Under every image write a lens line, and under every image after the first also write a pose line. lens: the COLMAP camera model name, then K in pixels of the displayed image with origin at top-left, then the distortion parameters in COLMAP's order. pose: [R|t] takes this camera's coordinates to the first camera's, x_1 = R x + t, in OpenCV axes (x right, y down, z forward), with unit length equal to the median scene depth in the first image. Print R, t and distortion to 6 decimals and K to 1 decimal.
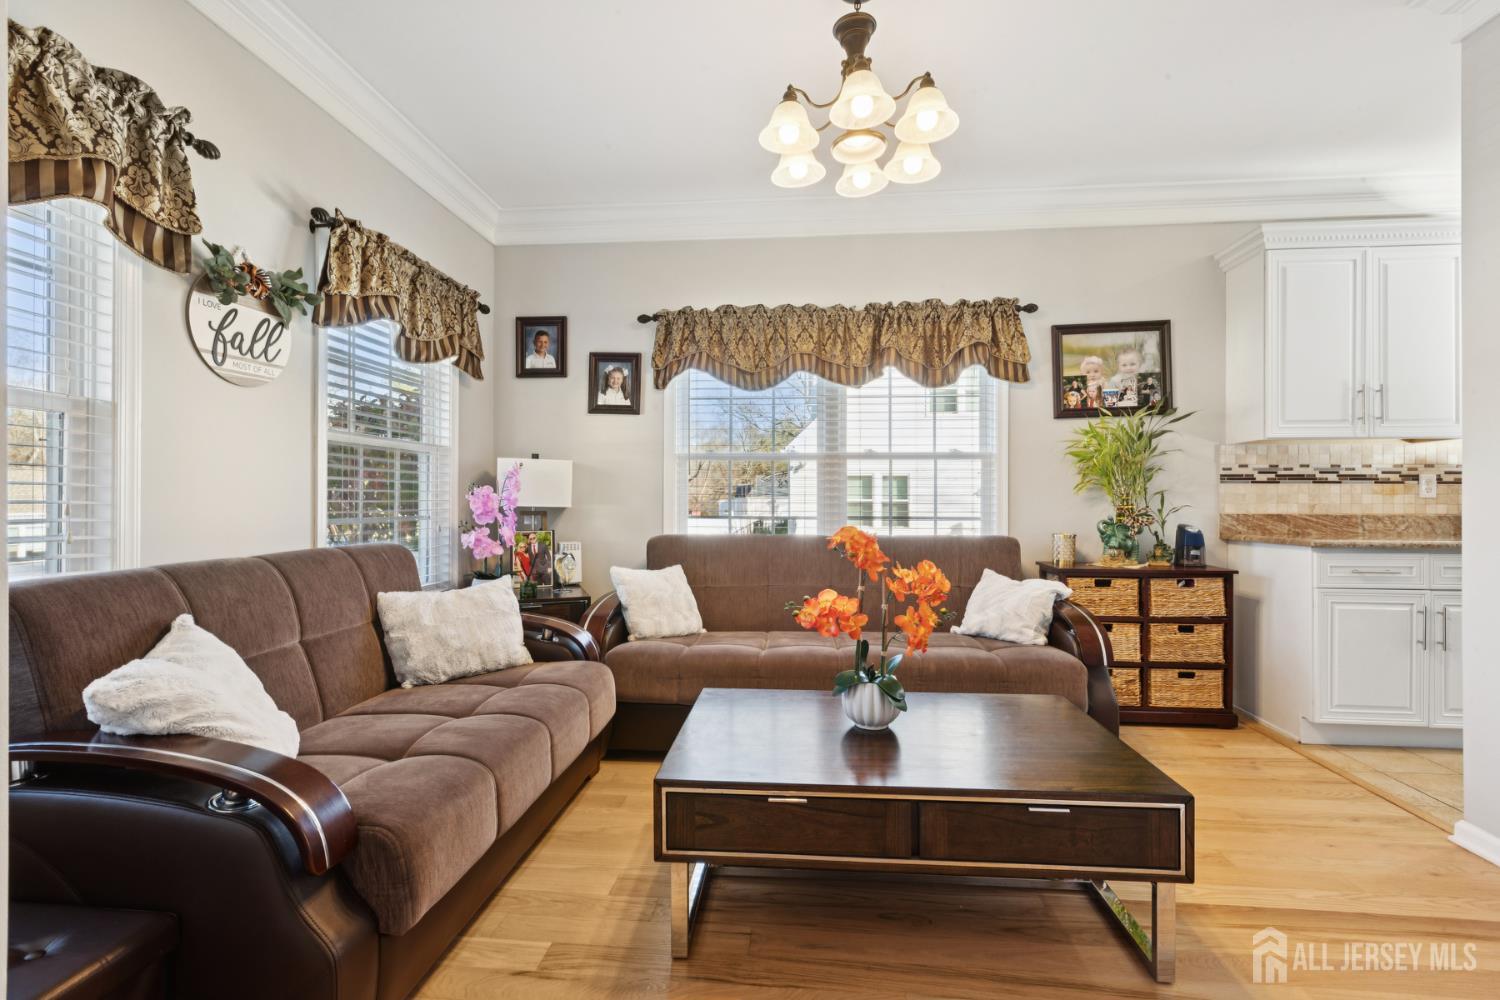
lens RADIAL K [[674.1, 0, 744.5], [0, 674.1, 497.2], [0, 0, 1]] dist [-0.000072, 0.001106]
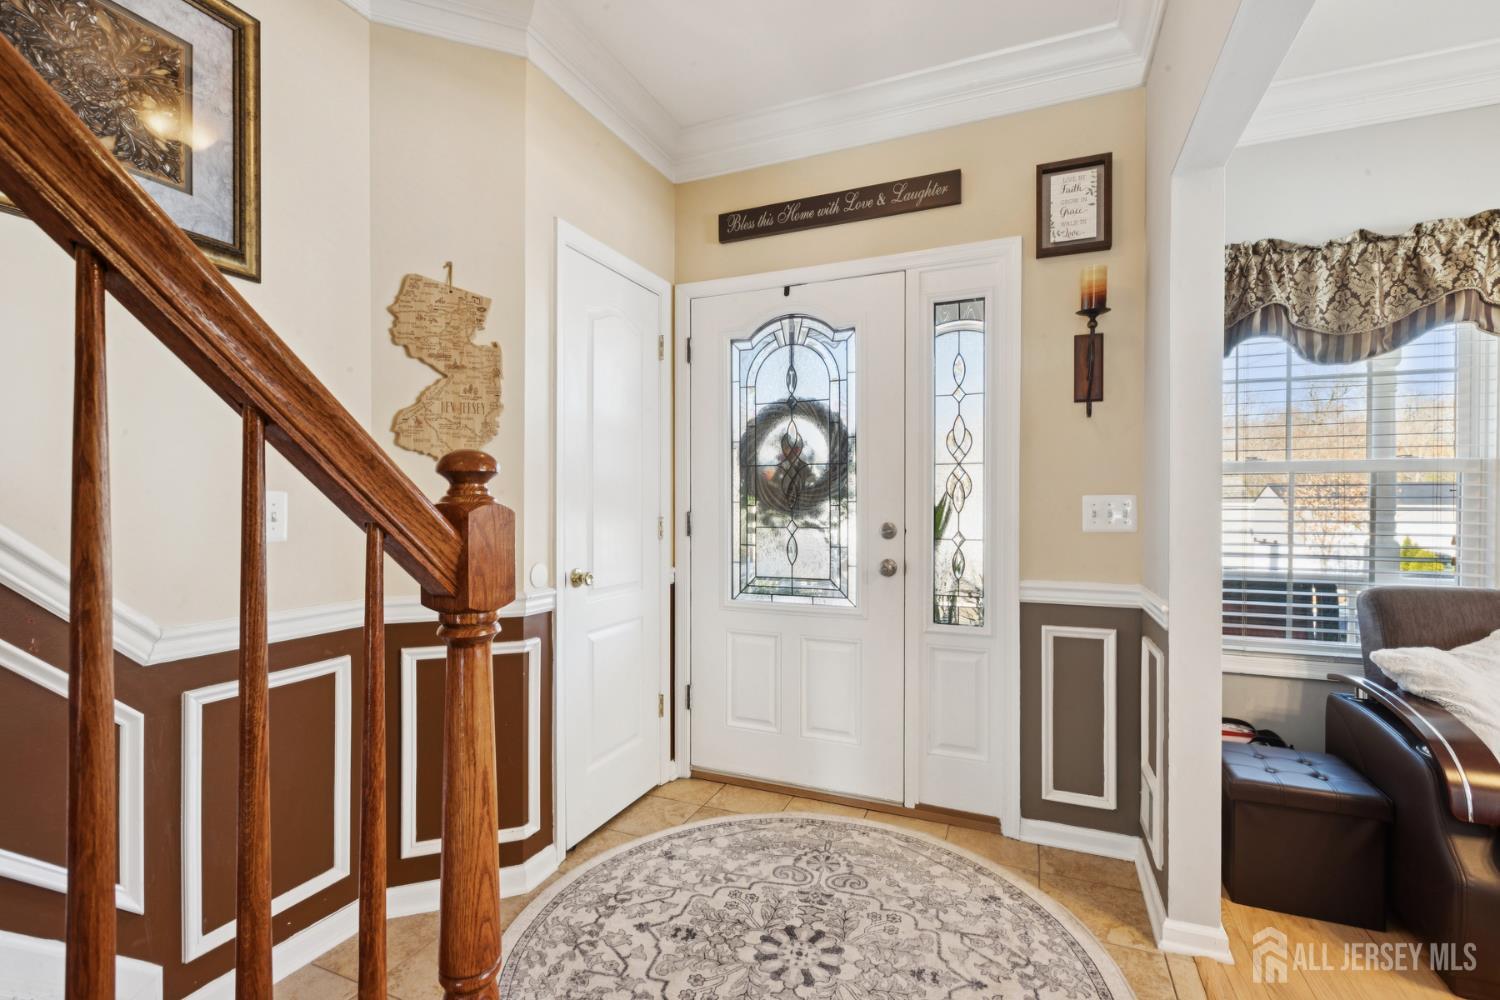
lens RADIAL K [[674.1, 0, 751.5], [0, 674.1, 508.4], [0, 0, 1]] dist [-0.000072, 0.001106]
pose [[-0.313210, -0.000945, -0.949683, 0.845173], [-0.003525, 0.999994, 0.000168, -0.048017], [0.949677, 0.003400, -0.313211, 0.054103]]
